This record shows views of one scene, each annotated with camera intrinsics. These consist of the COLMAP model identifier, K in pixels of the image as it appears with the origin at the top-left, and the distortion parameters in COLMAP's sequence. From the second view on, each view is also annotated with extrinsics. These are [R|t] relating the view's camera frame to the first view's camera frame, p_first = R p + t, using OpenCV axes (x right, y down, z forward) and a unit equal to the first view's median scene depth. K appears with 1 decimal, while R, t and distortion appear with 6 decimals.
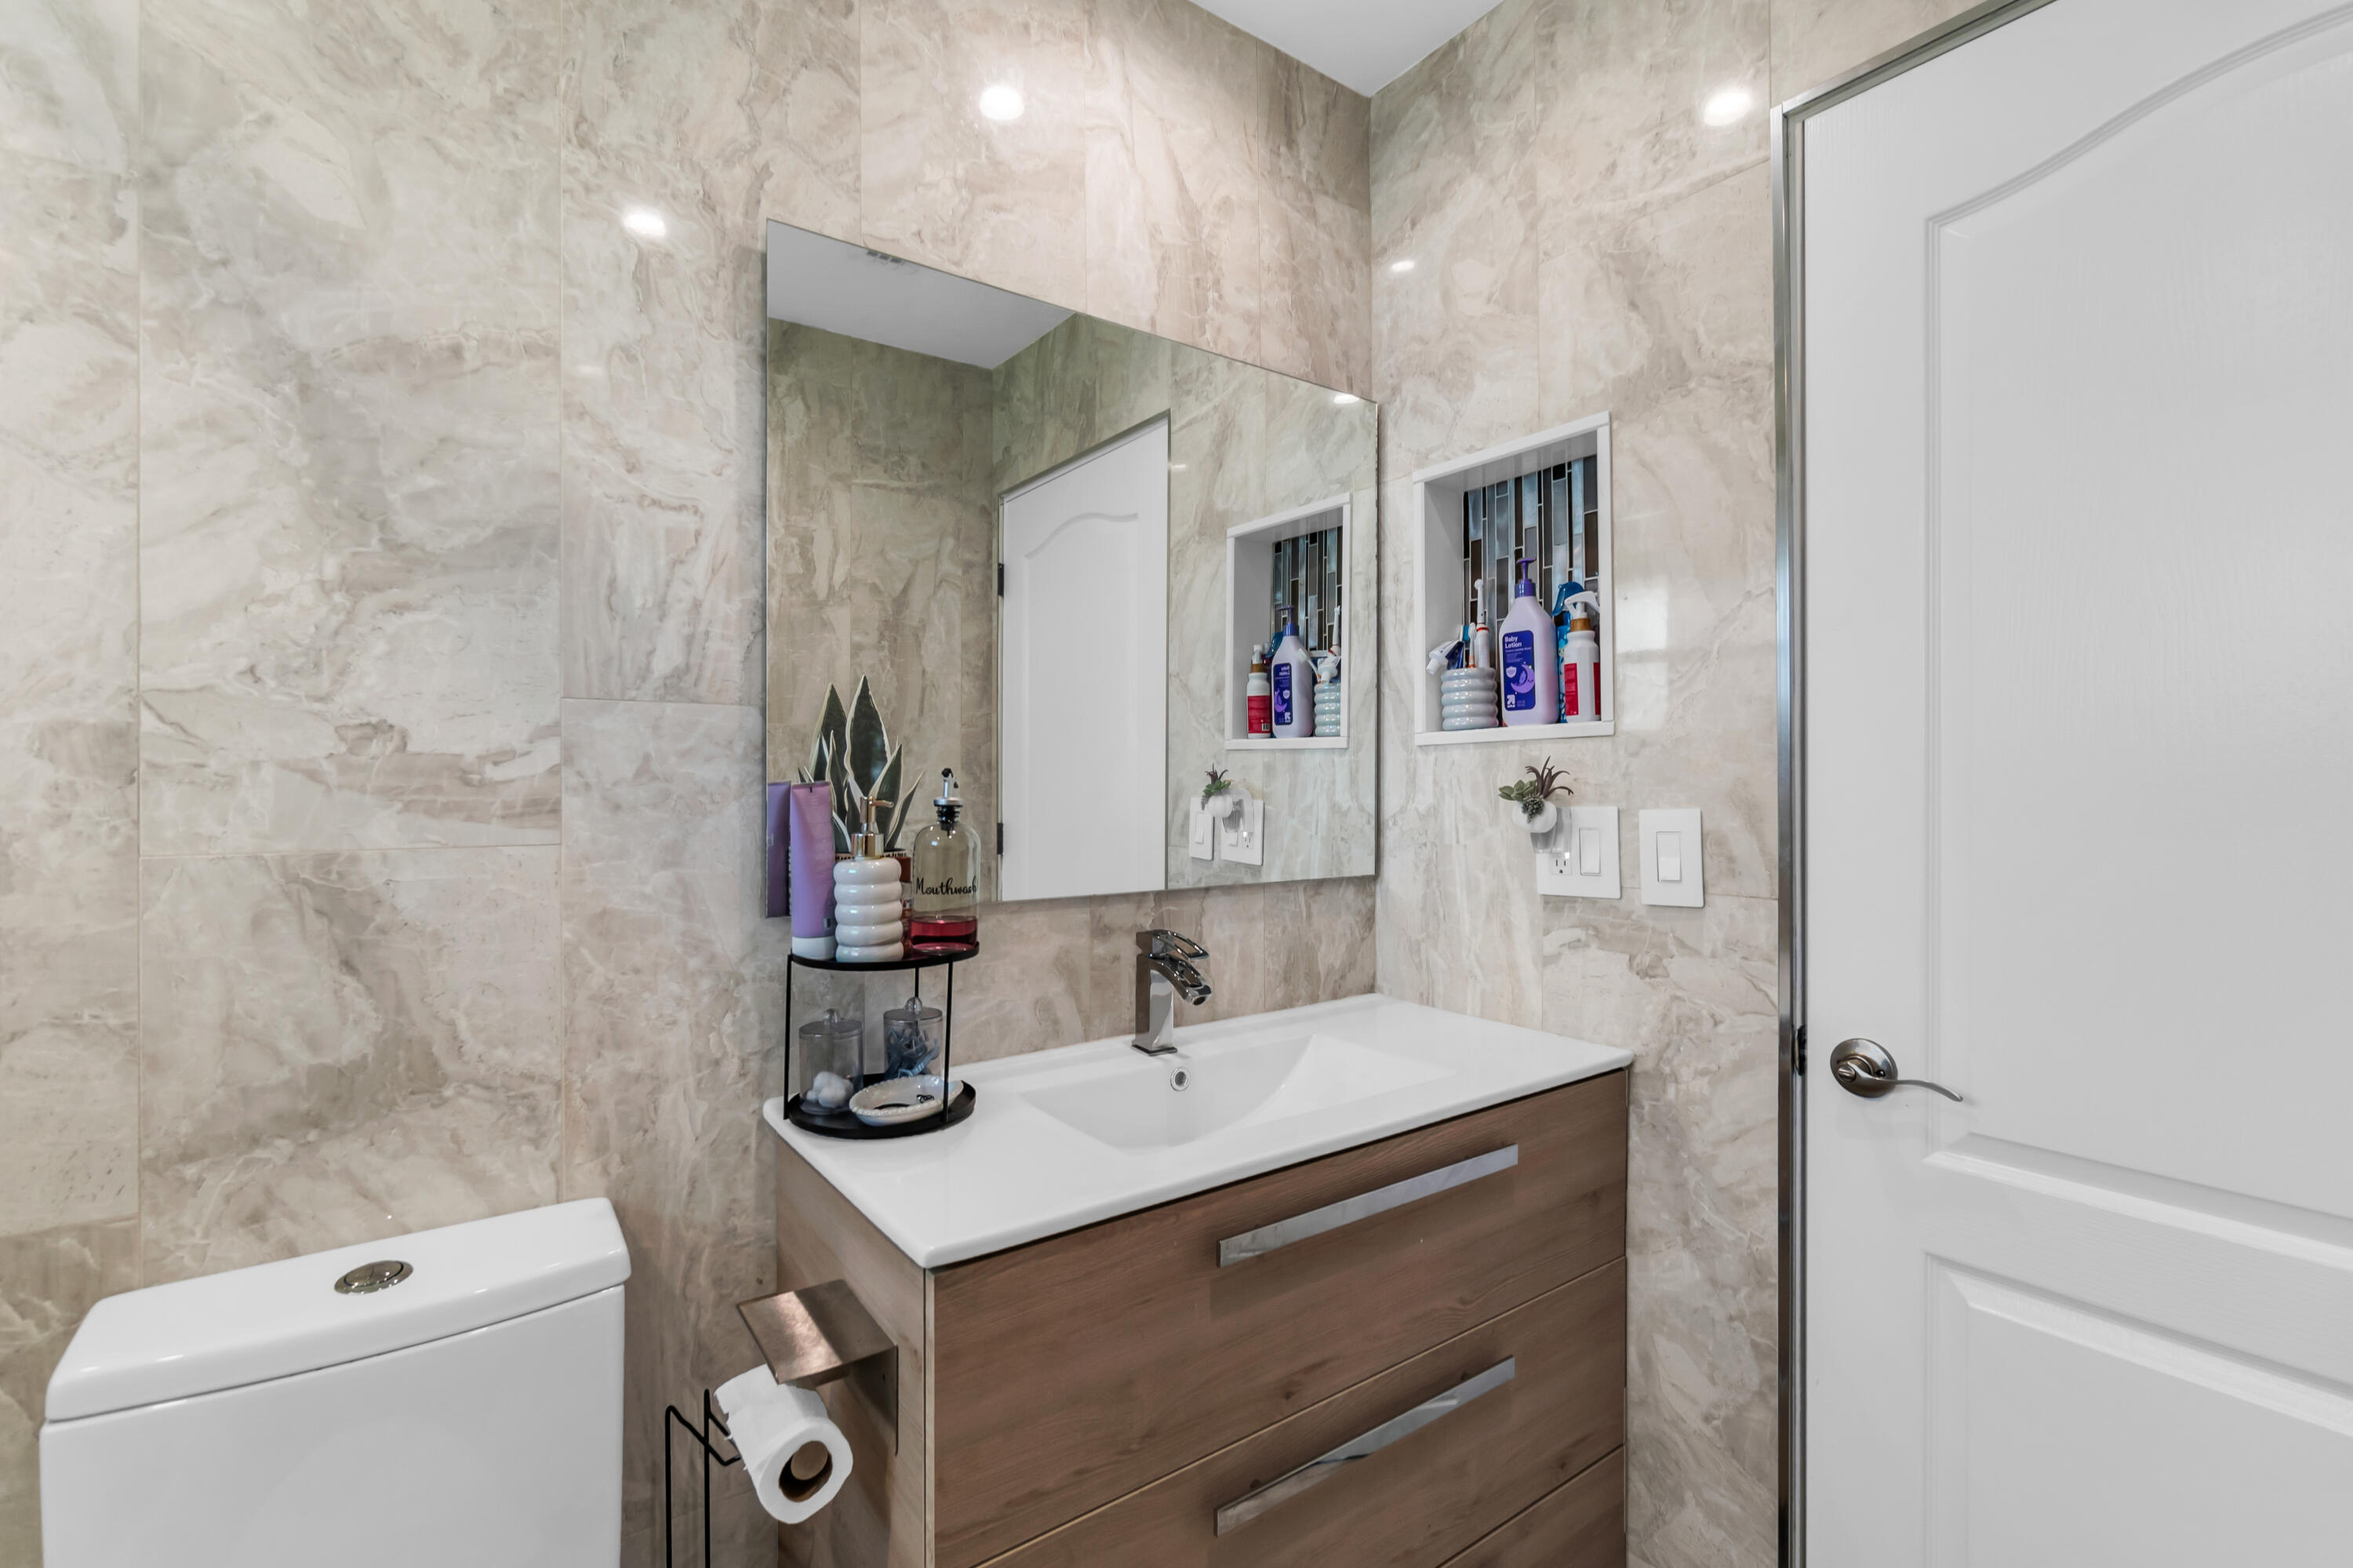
lens RADIAL K [[1049.3, 0, 1154.3], [0, 1049.3, 753.5], [0, 0, 1]] dist [-0.001411, 0.000656]
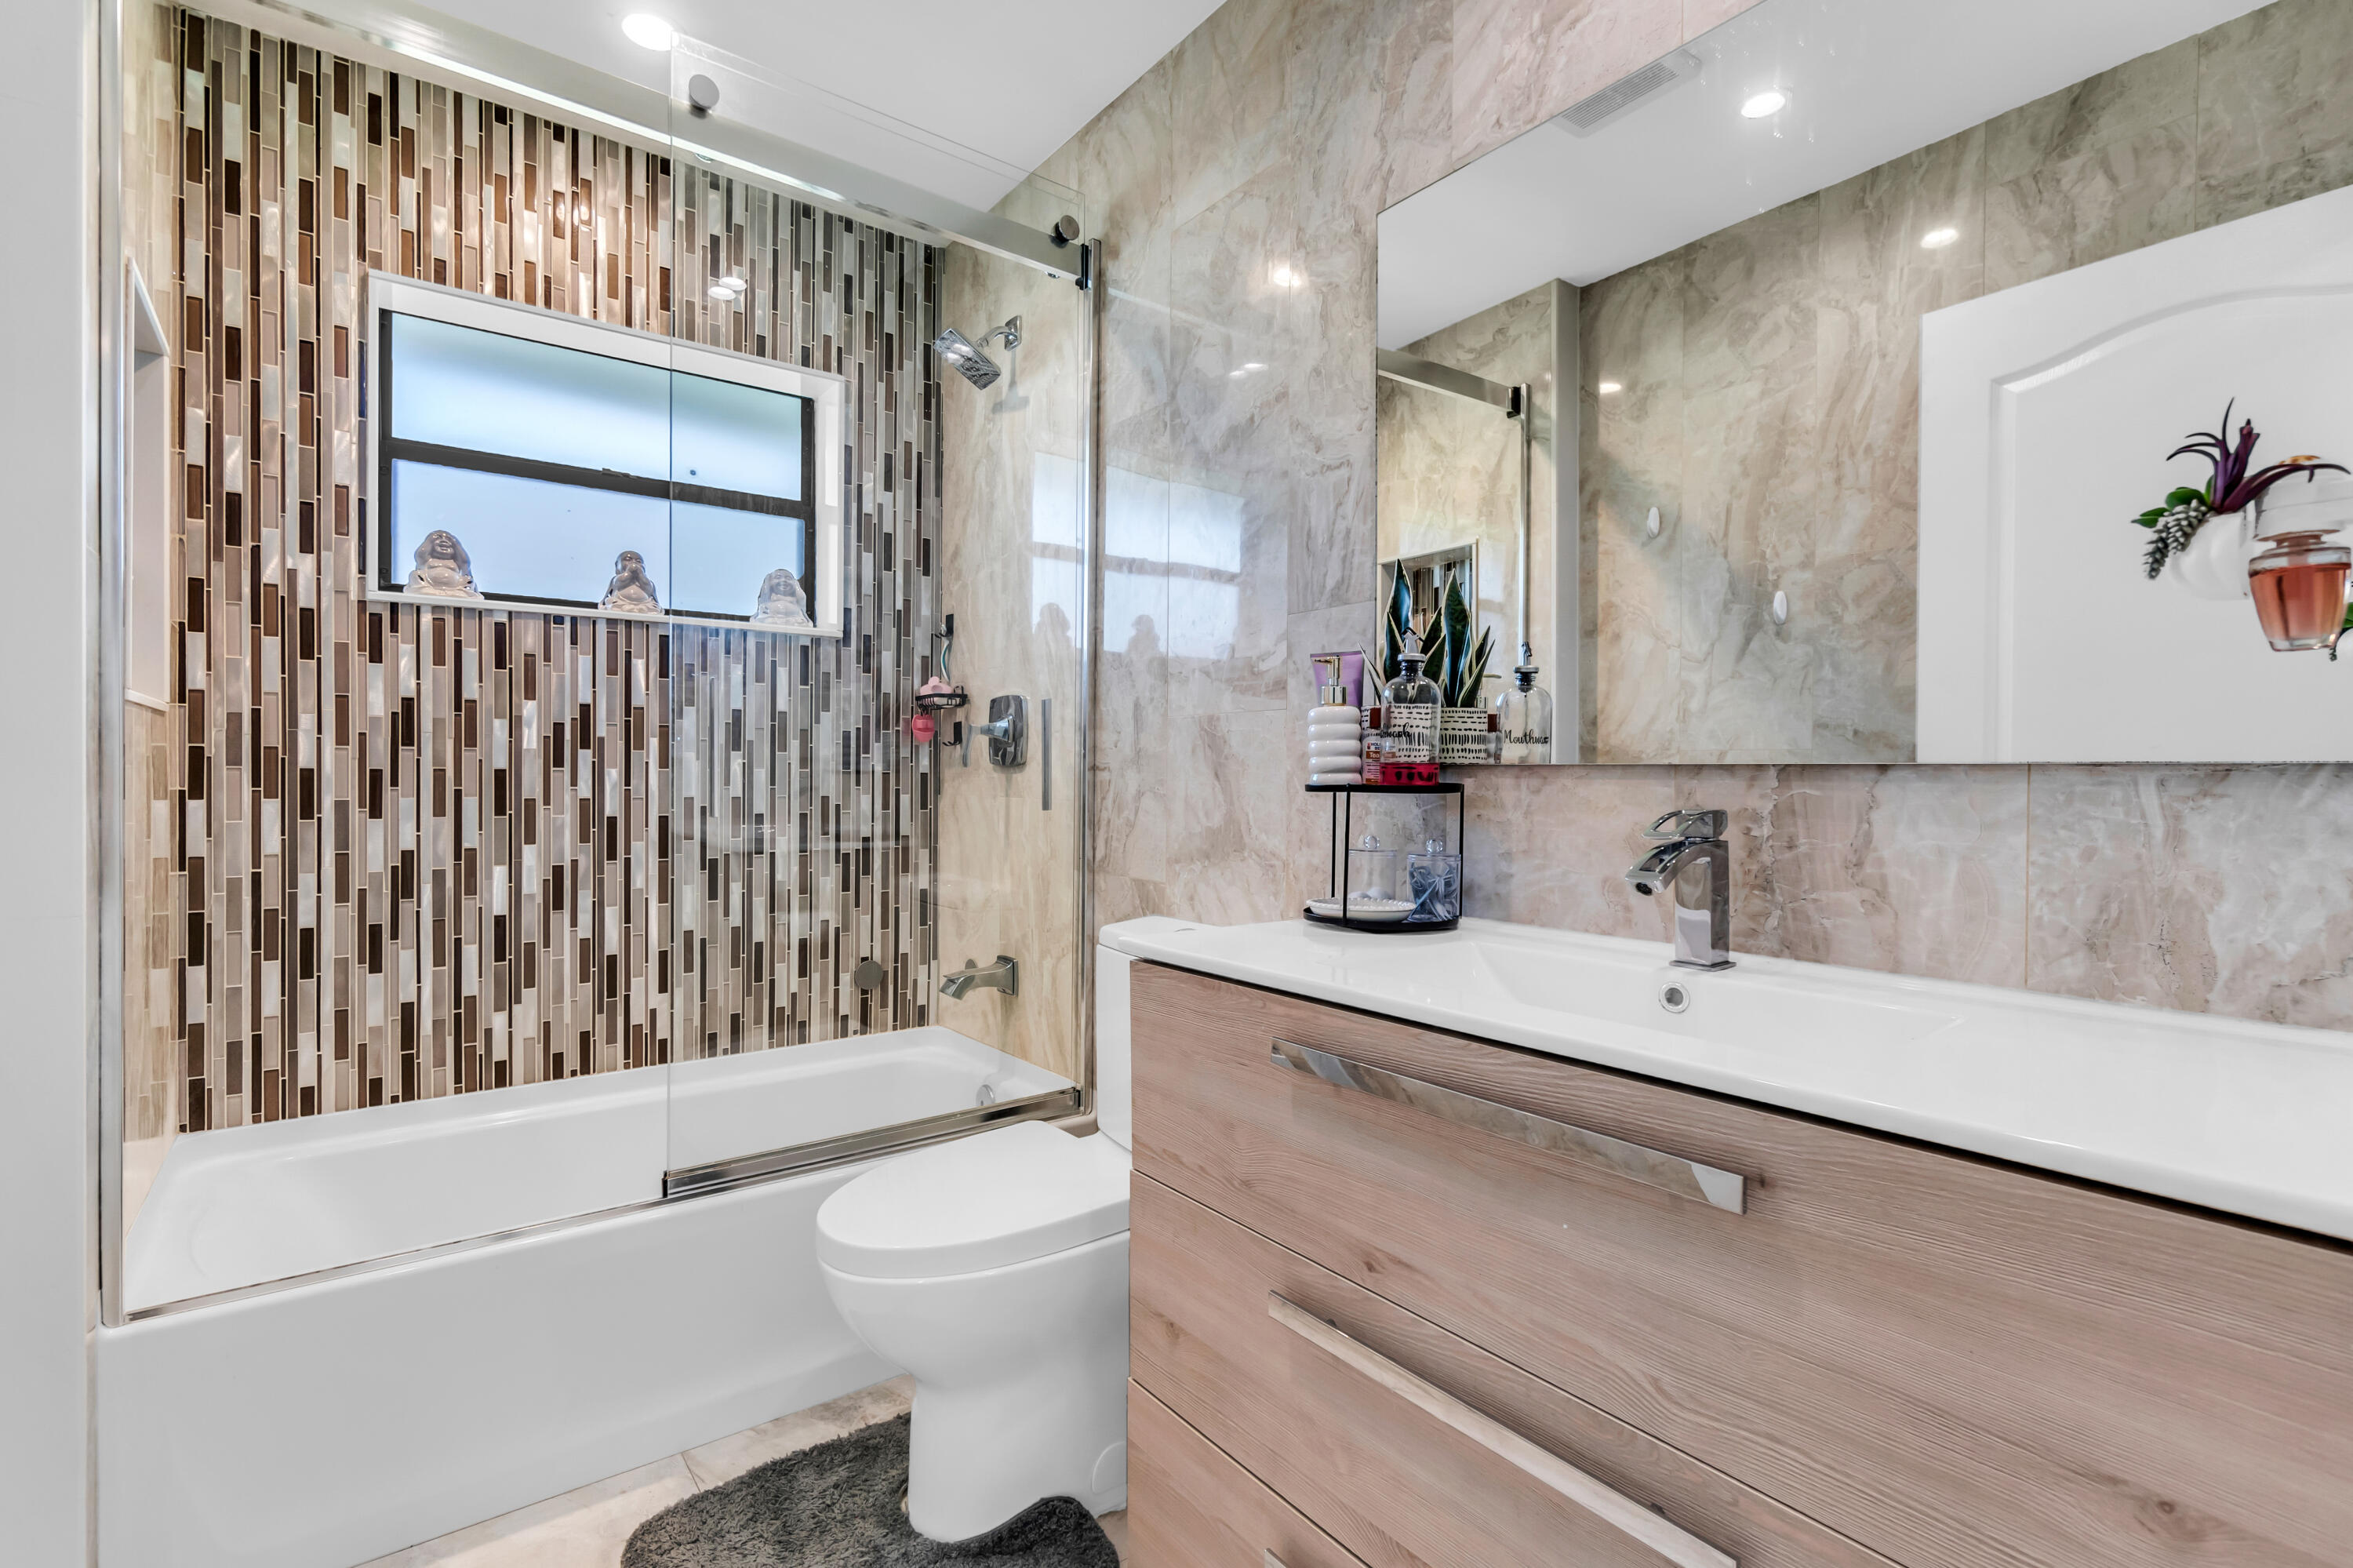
lens RADIAL K [[1056.8, 0, 1176.6], [0, 1056.8, 777.3], [0, 0, 1]] dist [-0.000427, 0.000065]
pose [[0.029105, -0.005814, -0.999559, 0.944563], [0.009370, 0.999941, -0.005543, 0.185323], [0.999532, -0.009204, 0.029158, 0.753295]]
